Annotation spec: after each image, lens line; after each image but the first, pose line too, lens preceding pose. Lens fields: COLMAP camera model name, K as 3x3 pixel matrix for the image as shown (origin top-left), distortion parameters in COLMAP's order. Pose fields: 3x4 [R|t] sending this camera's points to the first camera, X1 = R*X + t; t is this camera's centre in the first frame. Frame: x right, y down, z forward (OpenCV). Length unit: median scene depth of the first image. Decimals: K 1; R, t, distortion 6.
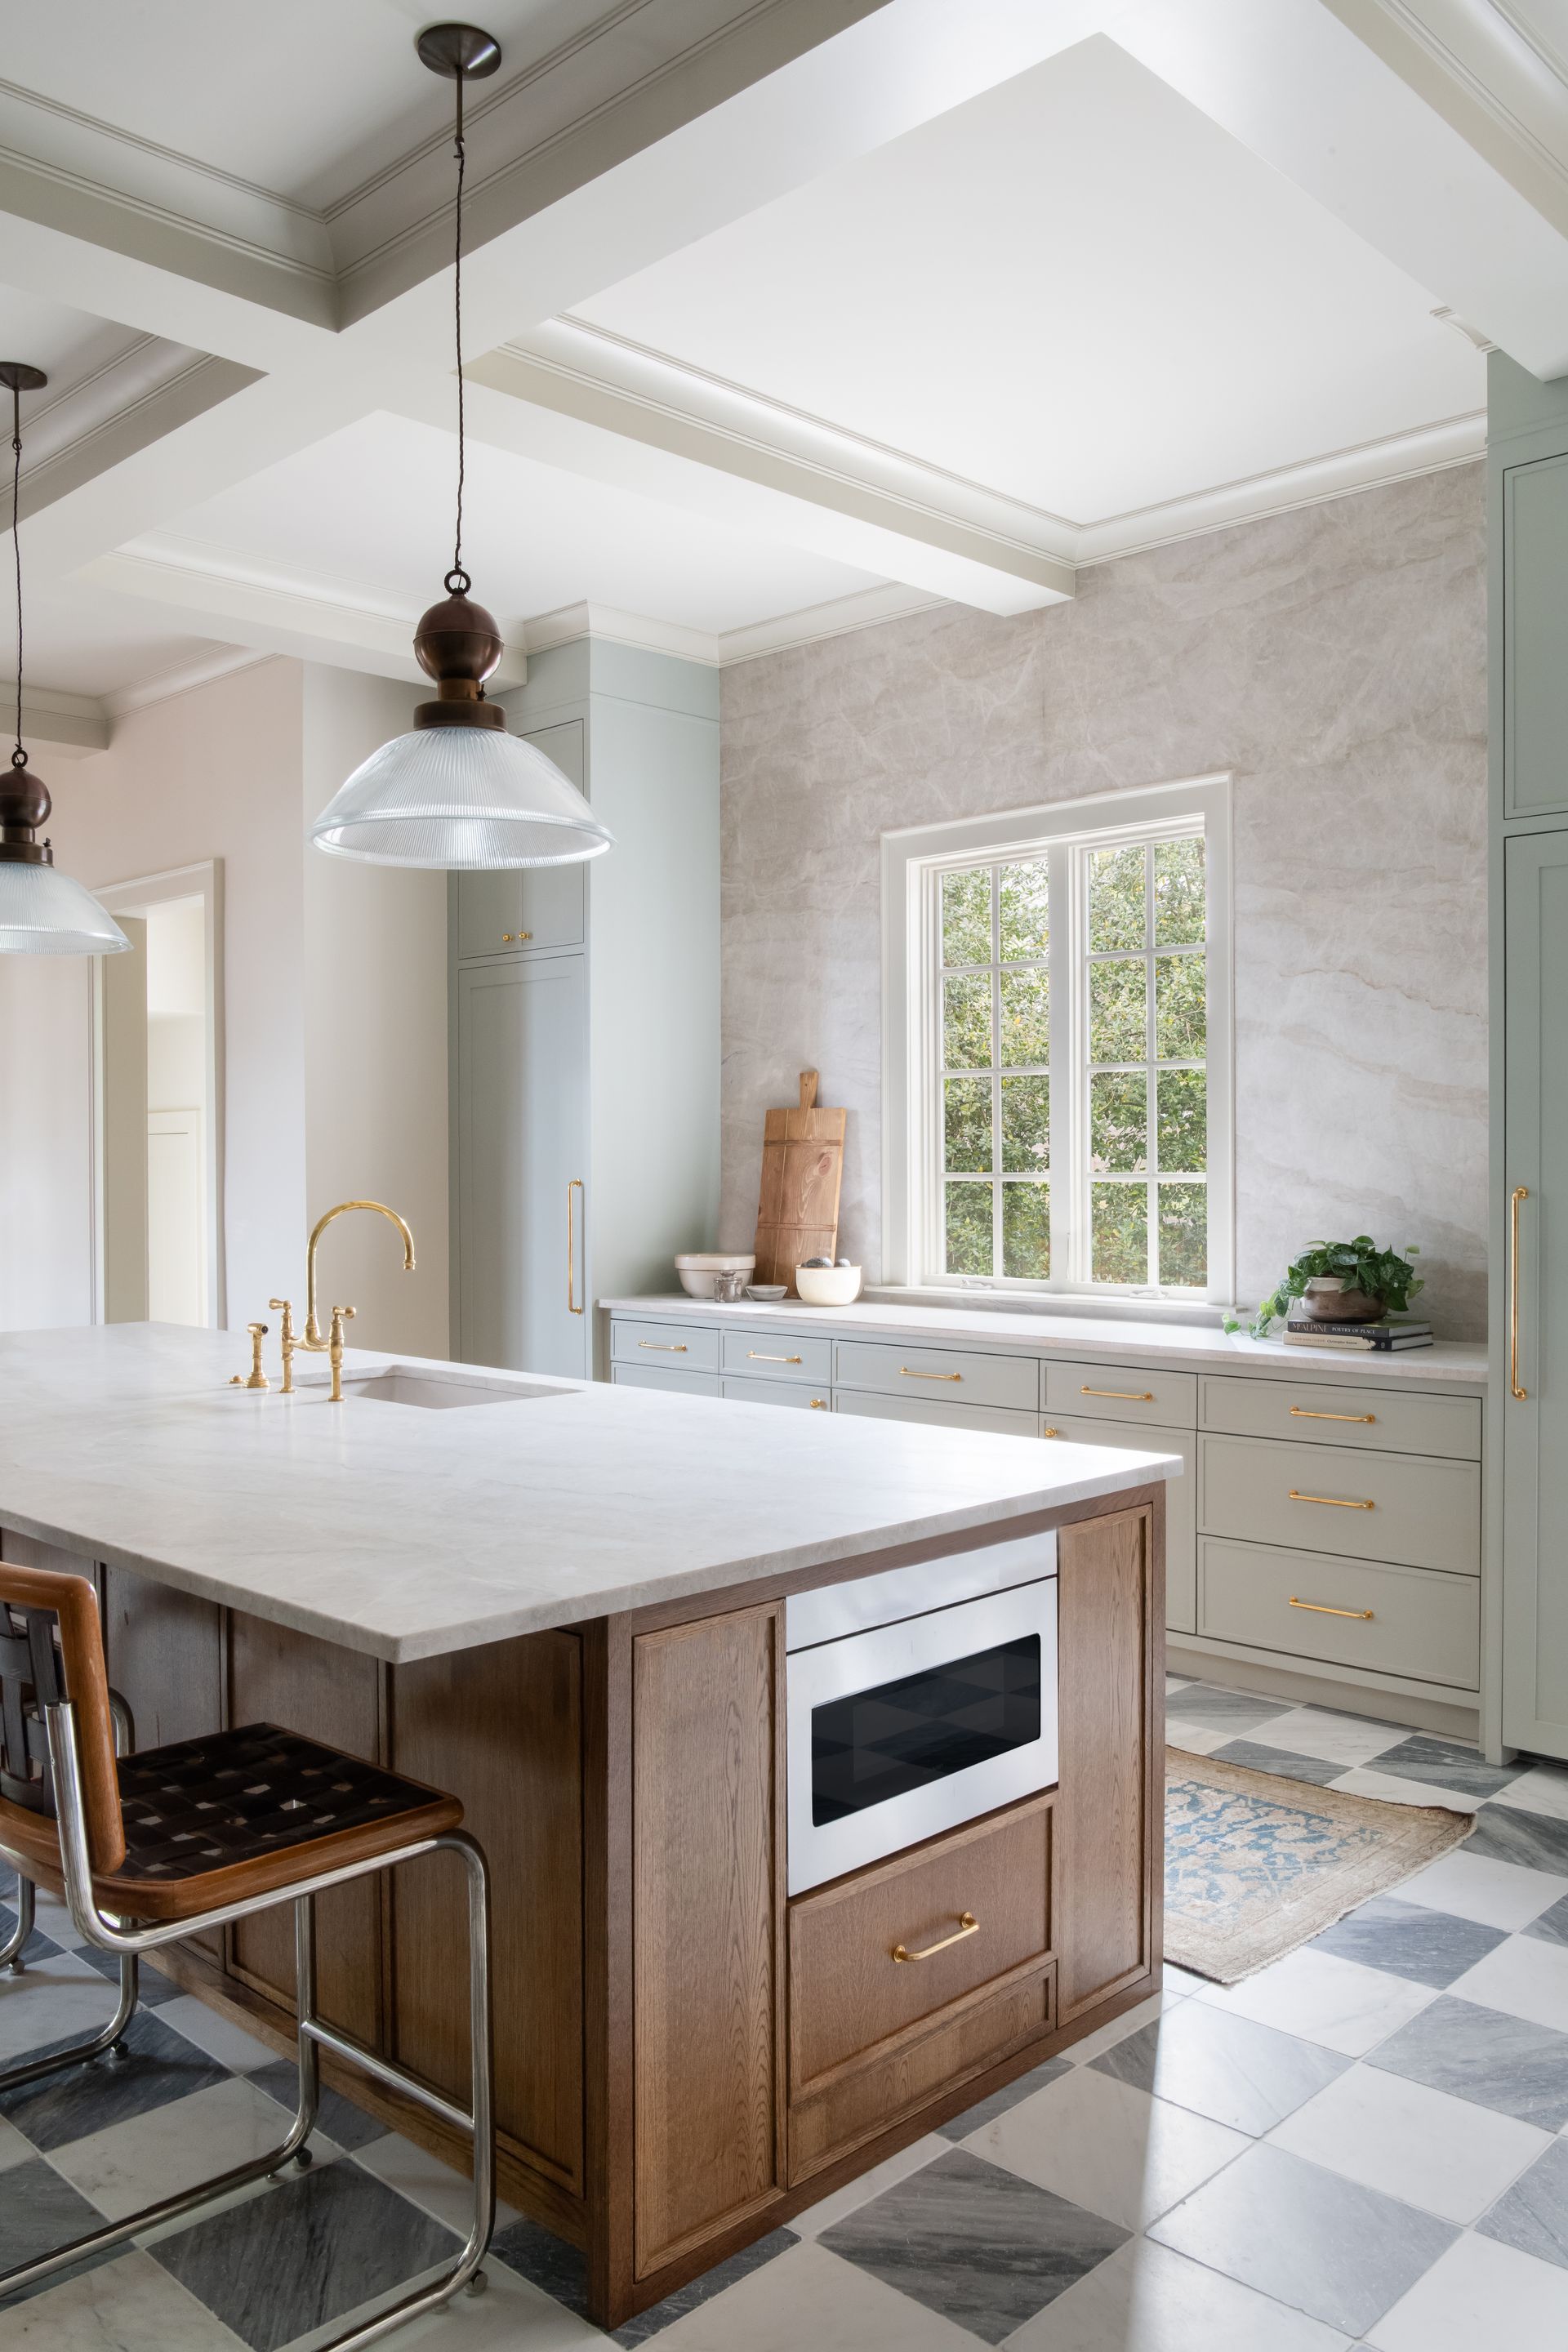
lens RADIAL K [[1818.5, 0, 766.7], [0, 1818.5, 1181.9], [0, 0, 1]] dist [-0.037997, 0.036806]
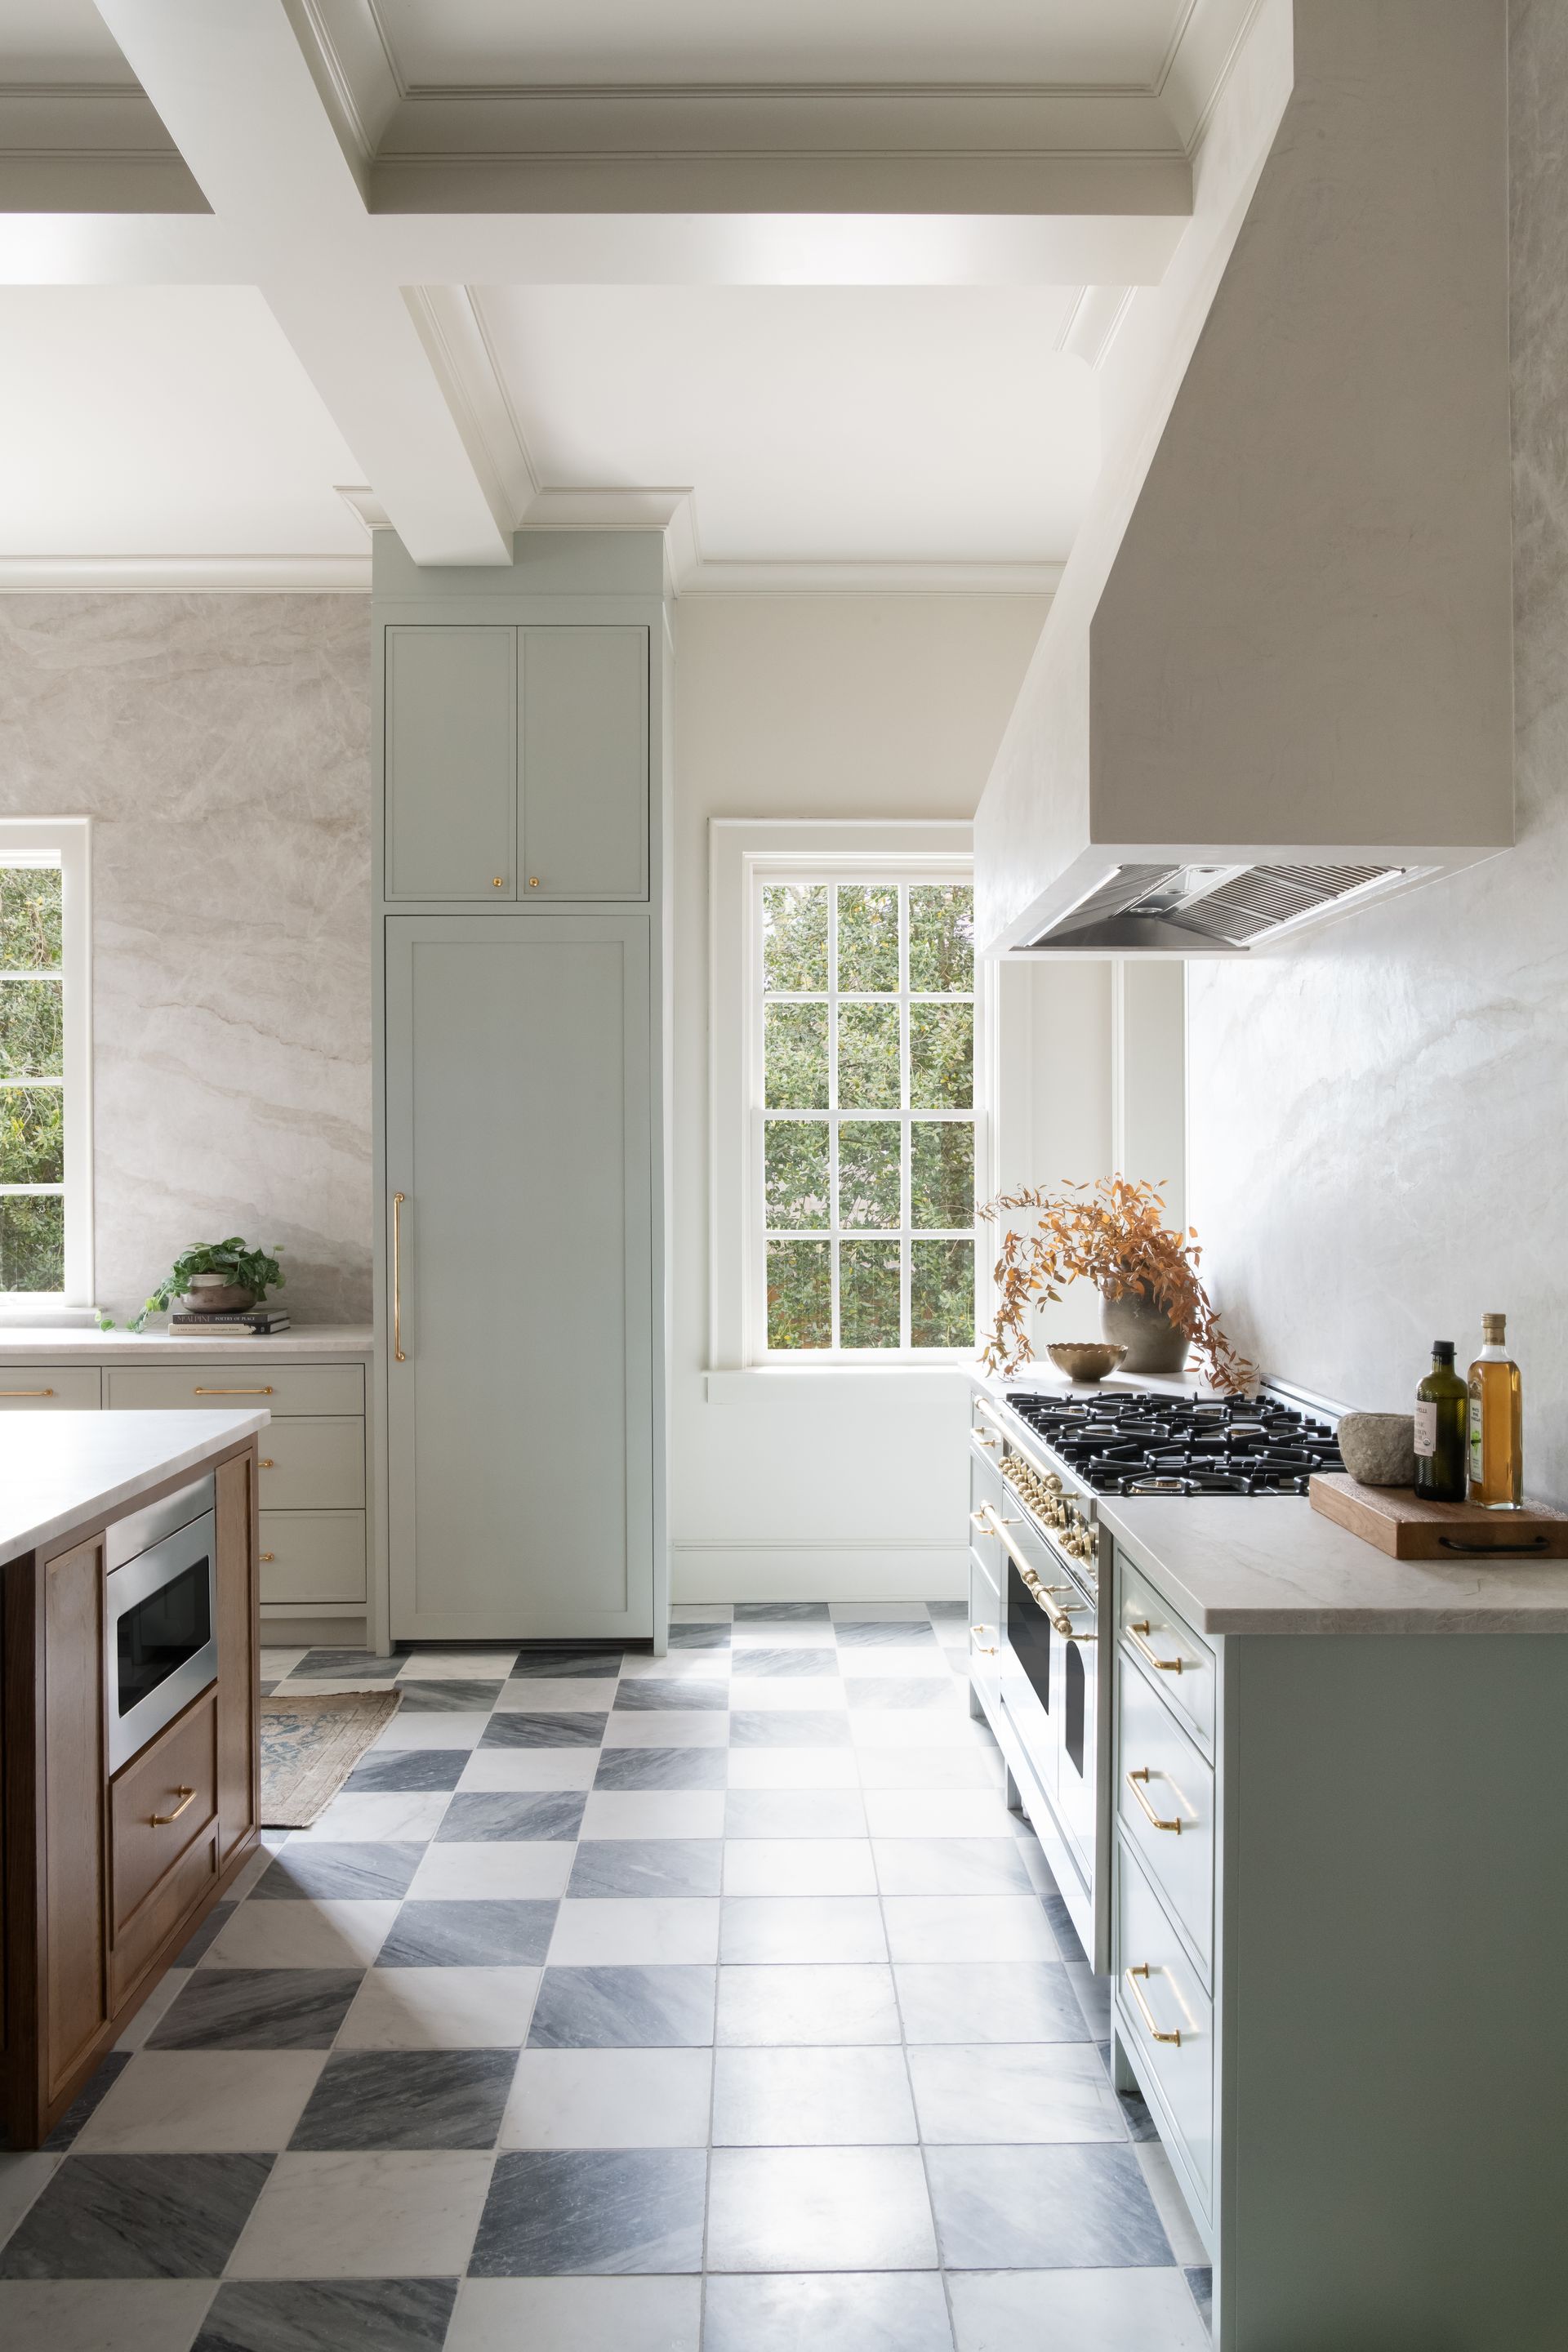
lens RADIAL K [[1895.9, 0, 830.0], [0, 1895.9, 1162.8], [0, 0, 1]] dist [-0.036958, 0.013328]
pose [[0.692983, 0.002080, 0.720951, -0.260485], [0.011862, 0.999828, -0.014286, 0.003531], [-0.720857, 0.018452, 0.692838, -0.105704]]
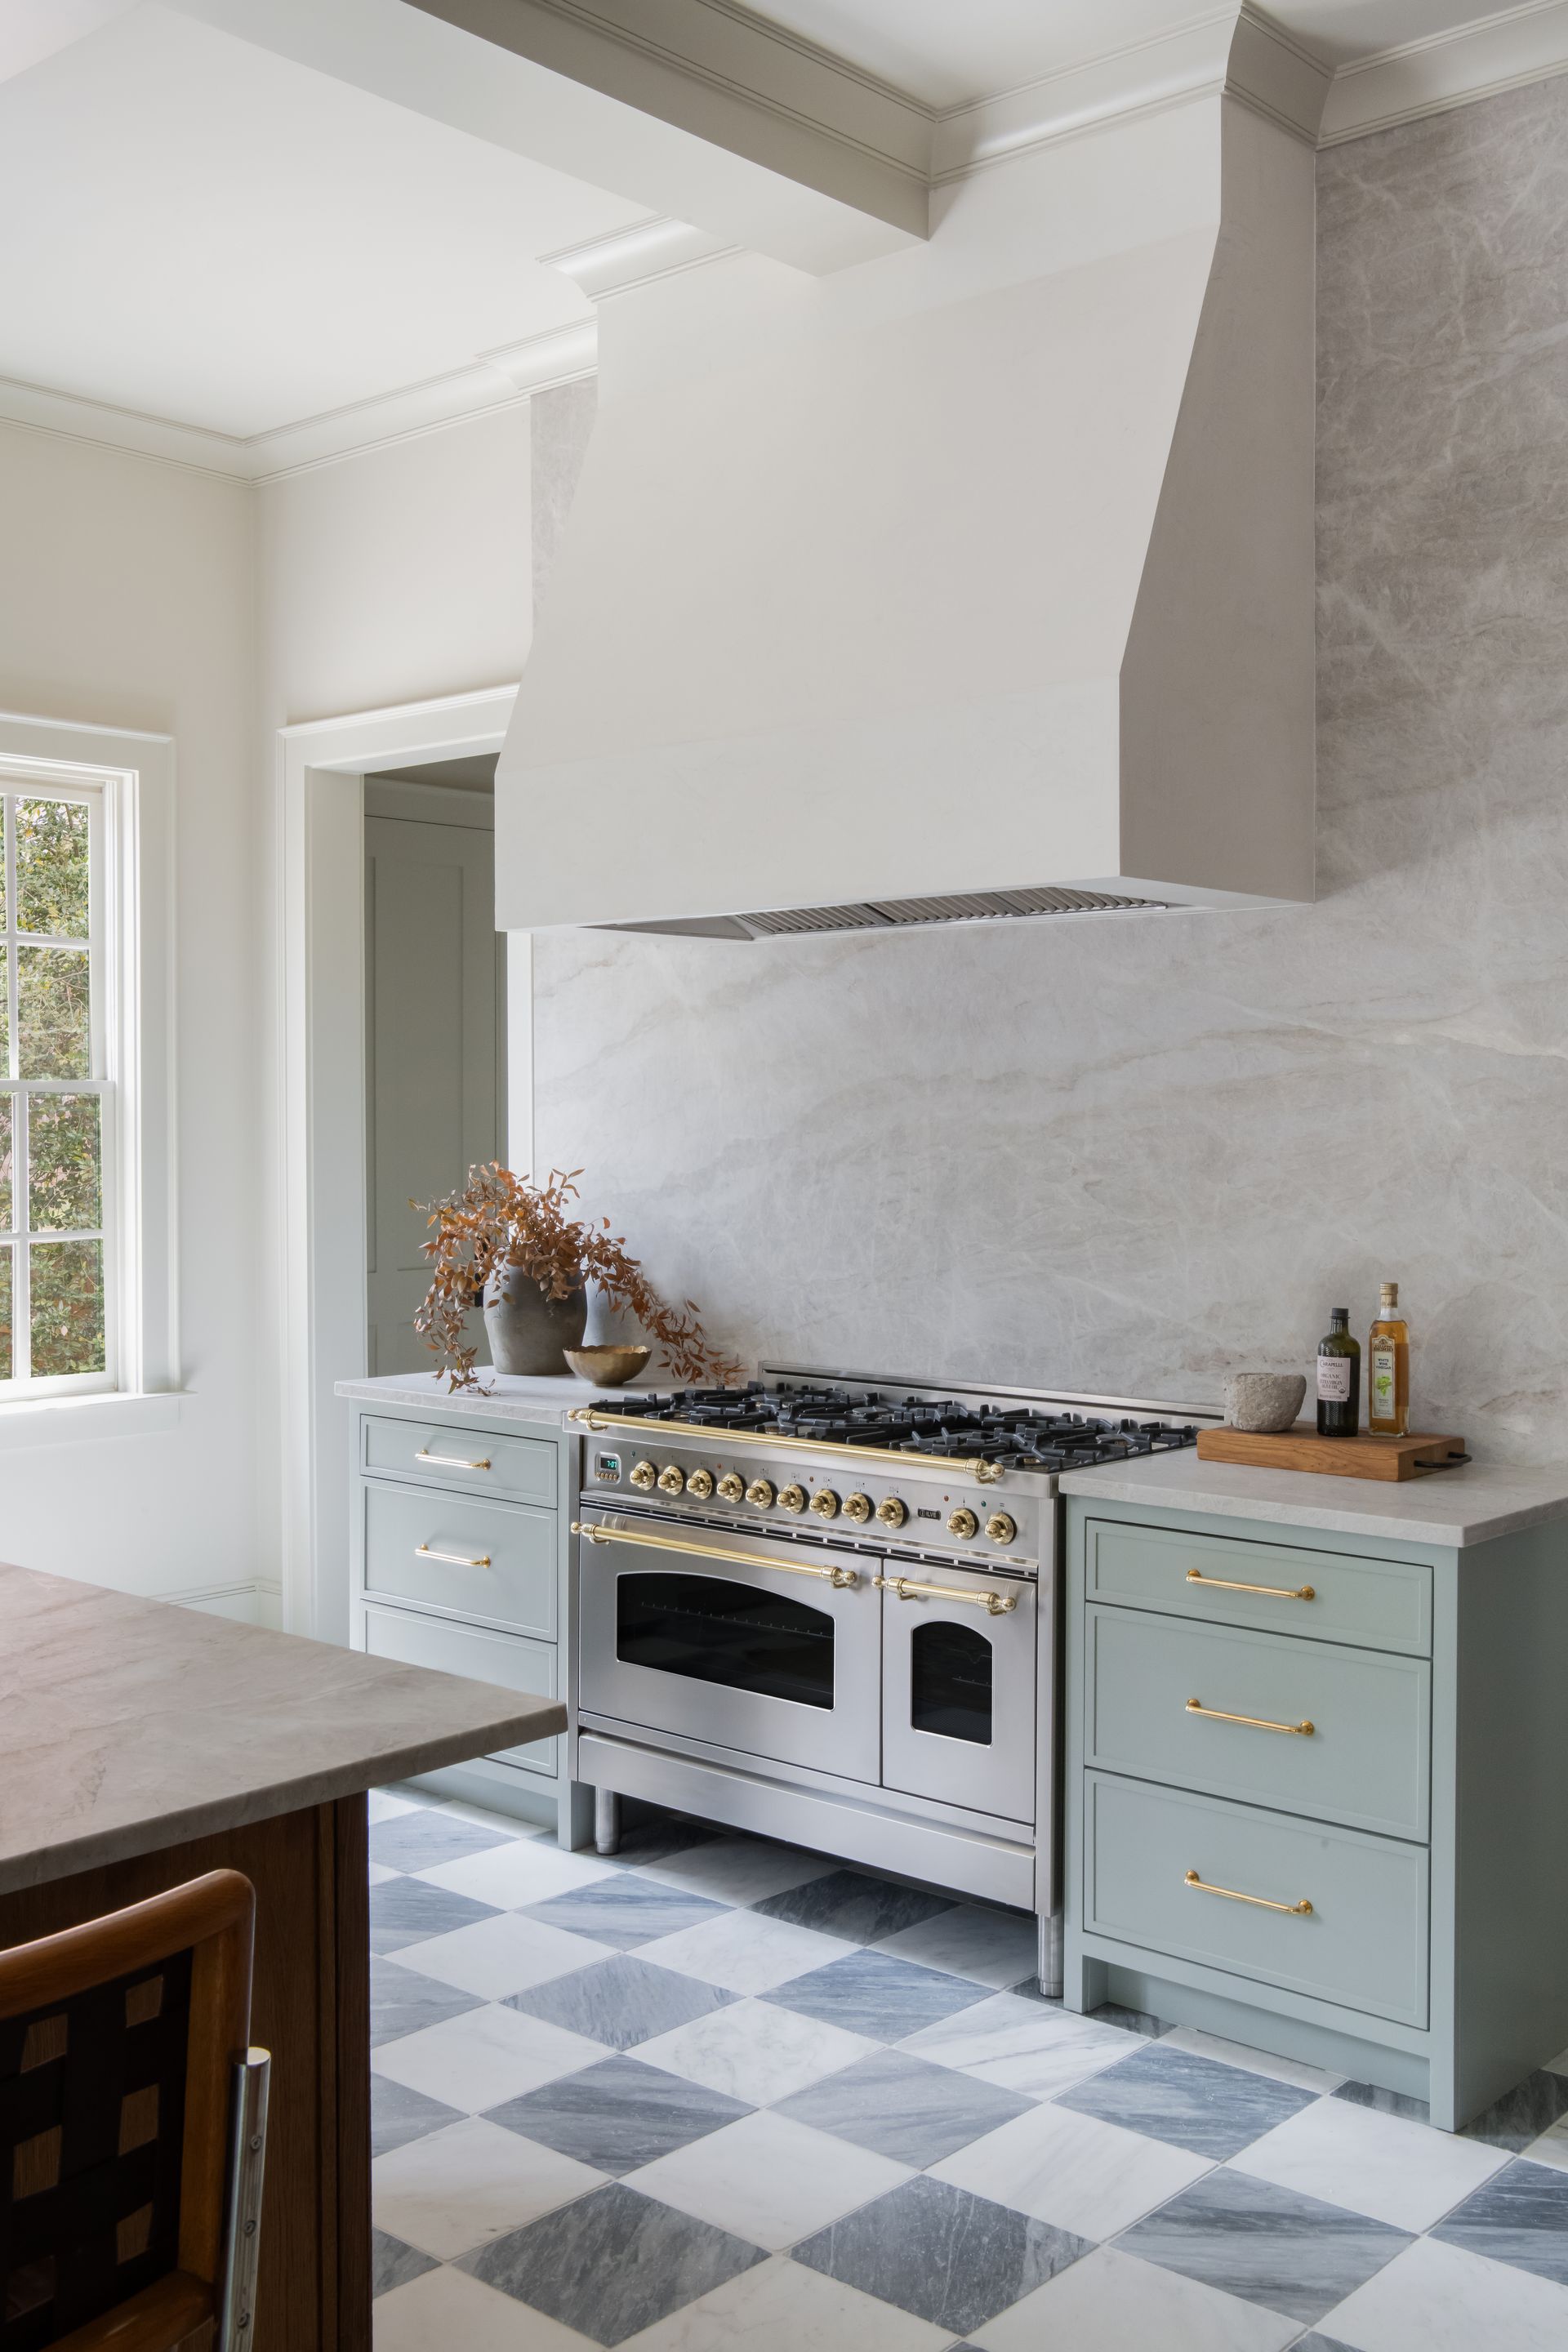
lens RADIAL K [[2238.1, 0, 866.3], [0, 2238.1, 1165.3], [0, 0, 1]] dist [0.002019, 0.000000]
pose [[-0.064319, -0.020333, 0.997722, -0.517167], [0.018280, 0.999601, 0.021550, -0.020532], [-0.997762, 0.019624, -0.063922, 0.341107]]
